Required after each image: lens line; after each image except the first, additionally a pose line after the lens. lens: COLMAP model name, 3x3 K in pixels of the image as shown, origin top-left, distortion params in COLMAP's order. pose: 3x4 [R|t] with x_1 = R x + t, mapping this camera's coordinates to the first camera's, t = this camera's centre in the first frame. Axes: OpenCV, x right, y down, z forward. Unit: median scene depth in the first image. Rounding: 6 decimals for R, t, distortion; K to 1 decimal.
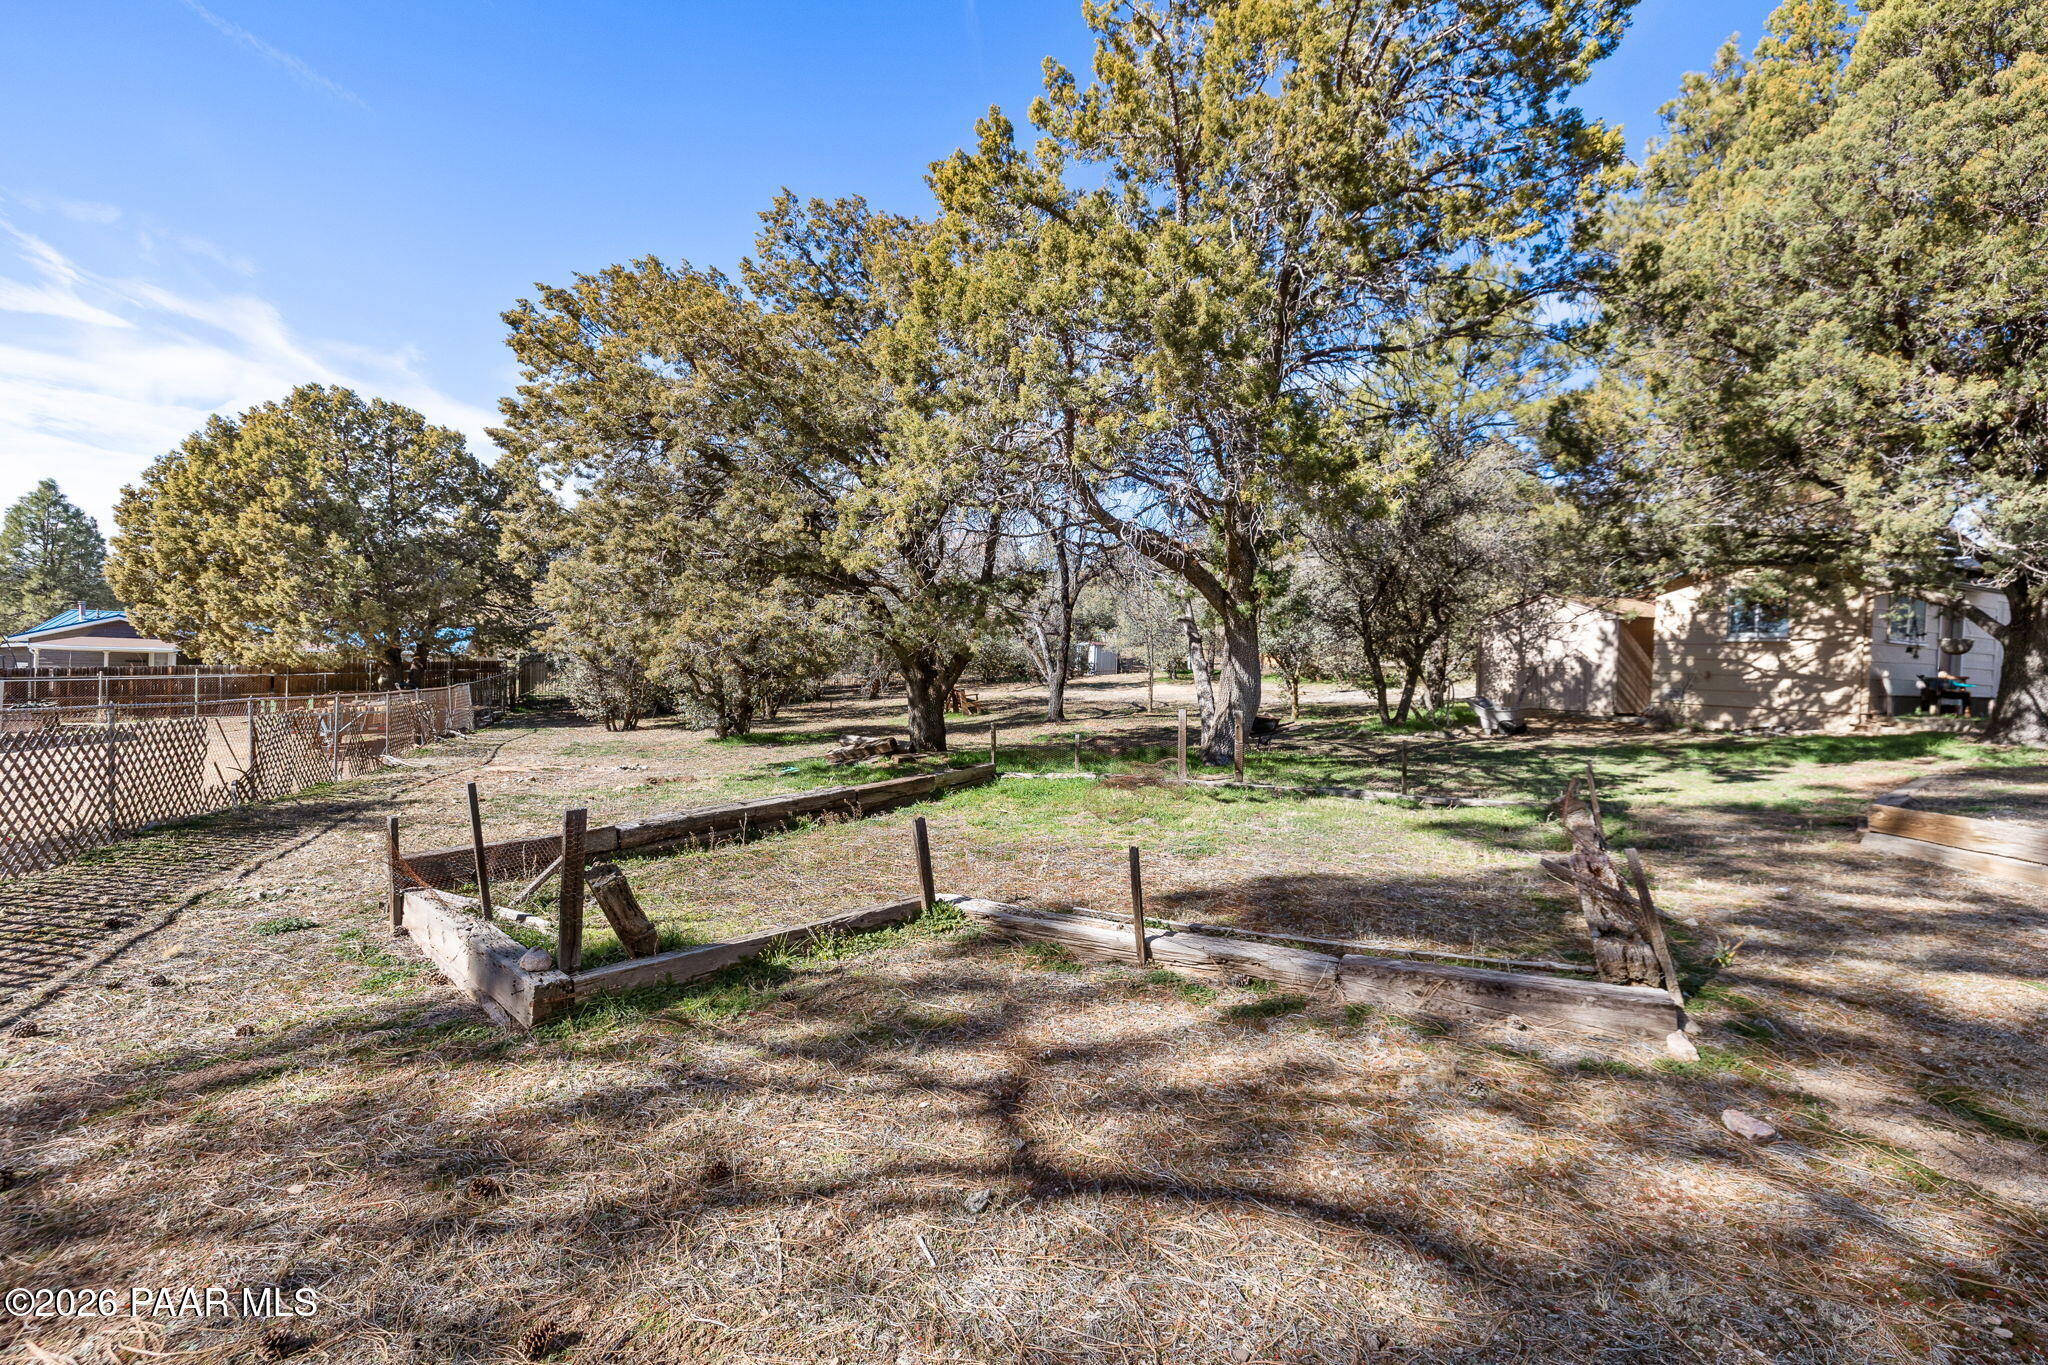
lens RADIAL K [[836.7, 0, 1032.4], [0, 836.7, 679.8], [0, 0, 1]] dist [-0.001300, -0.000271]
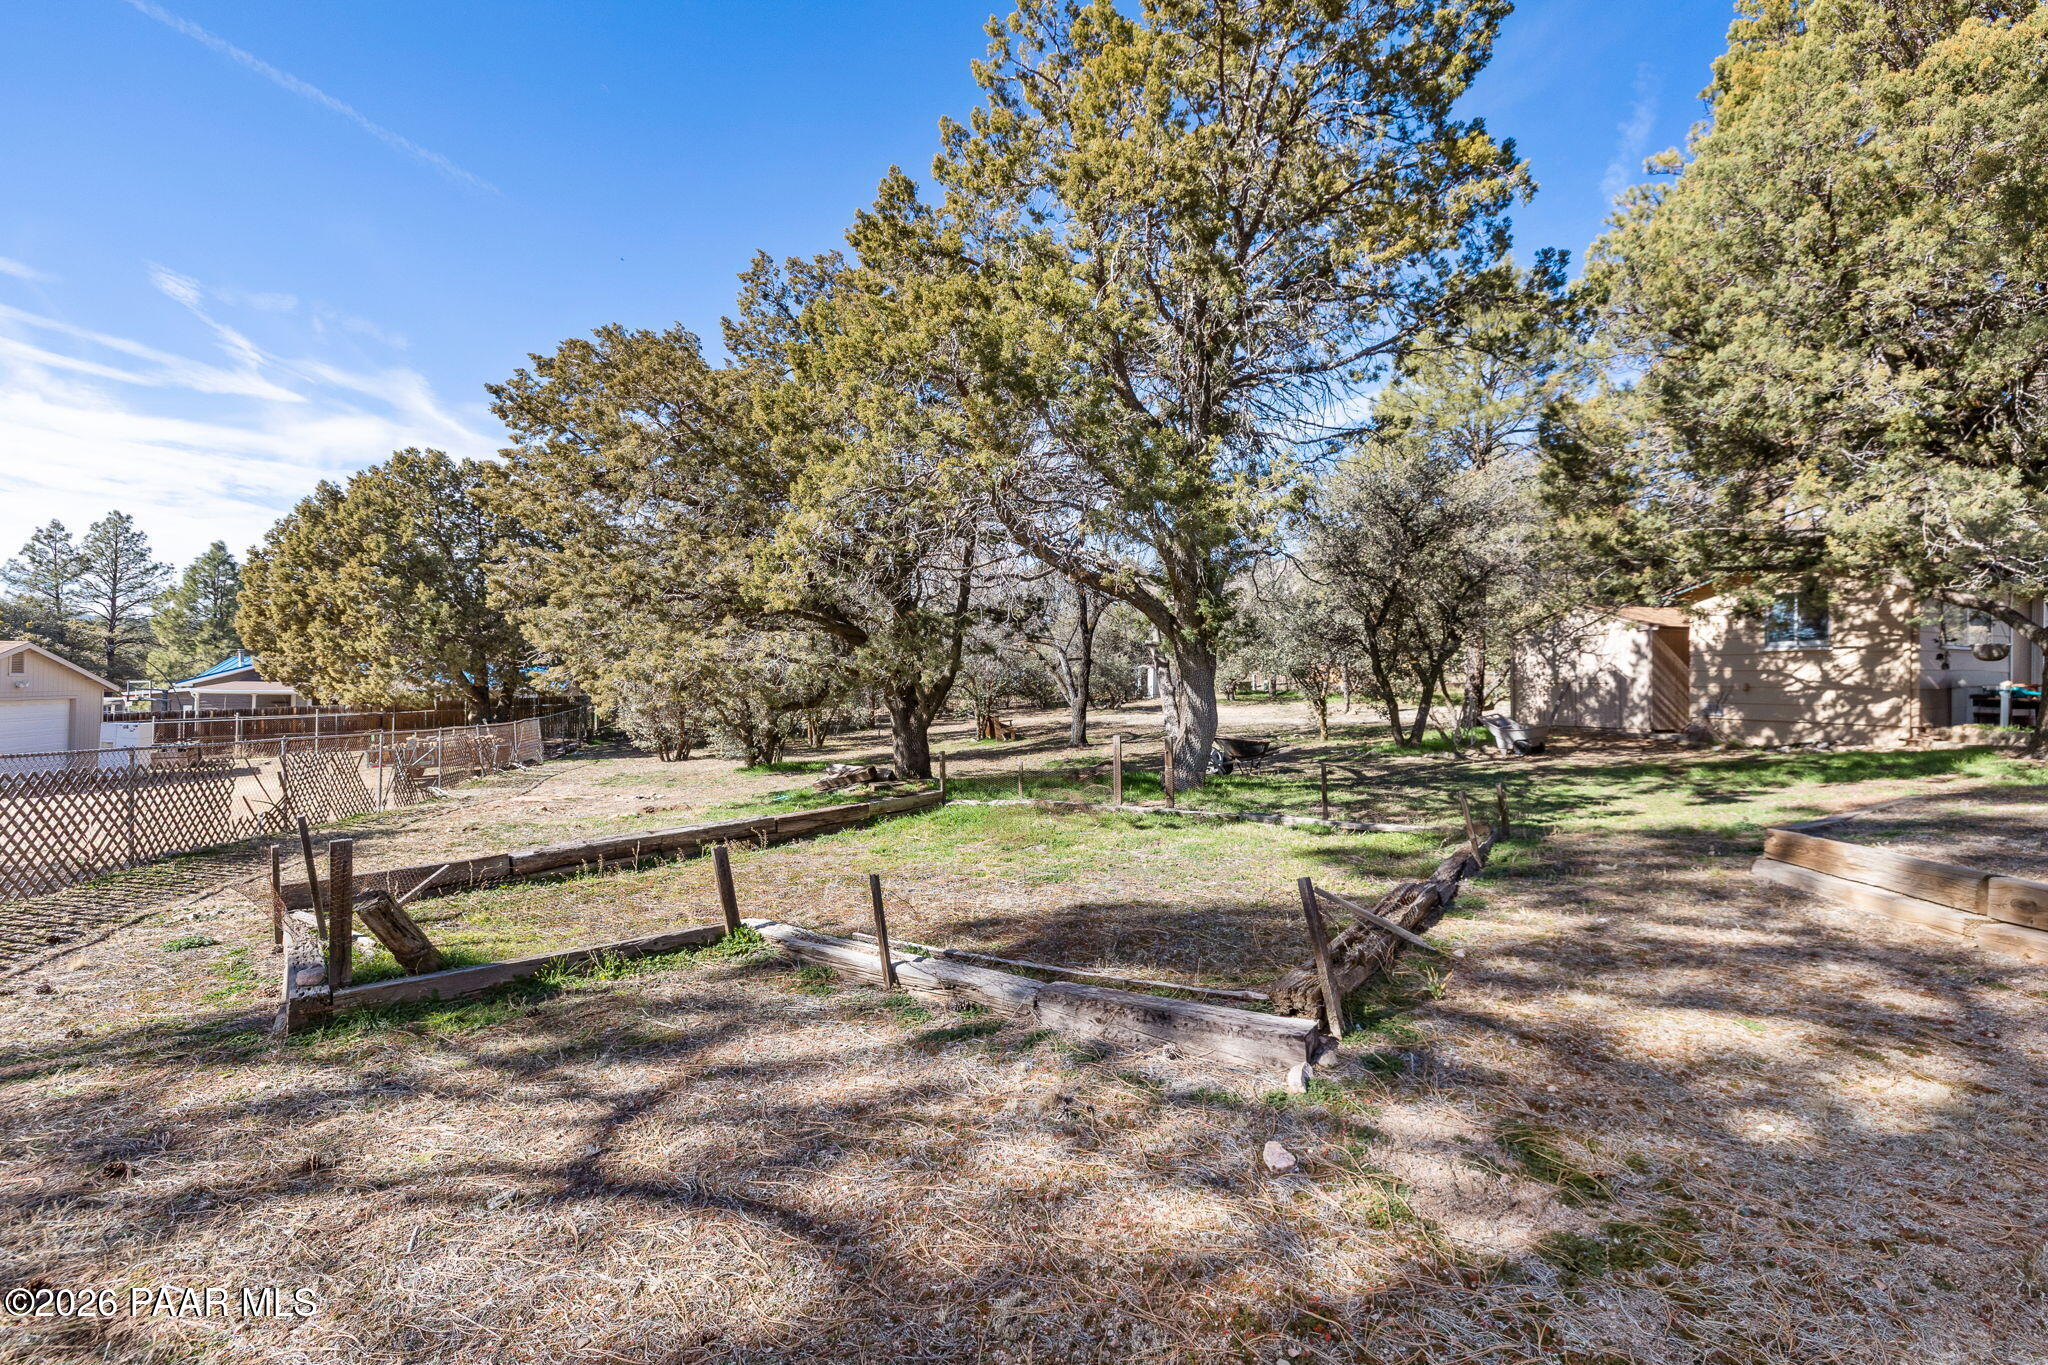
lens RADIAL K [[836.7, 0, 1032.4], [0, 836.7, 679.8], [0, 0, 1]] dist [-0.001300, -0.000271]
pose [[0.994717, -0.022043, -0.100263, 0.125631], [0.019183, 0.999384, -0.029397, -0.002564], [0.100849, 0.027318, 0.994527, -0.007606]]
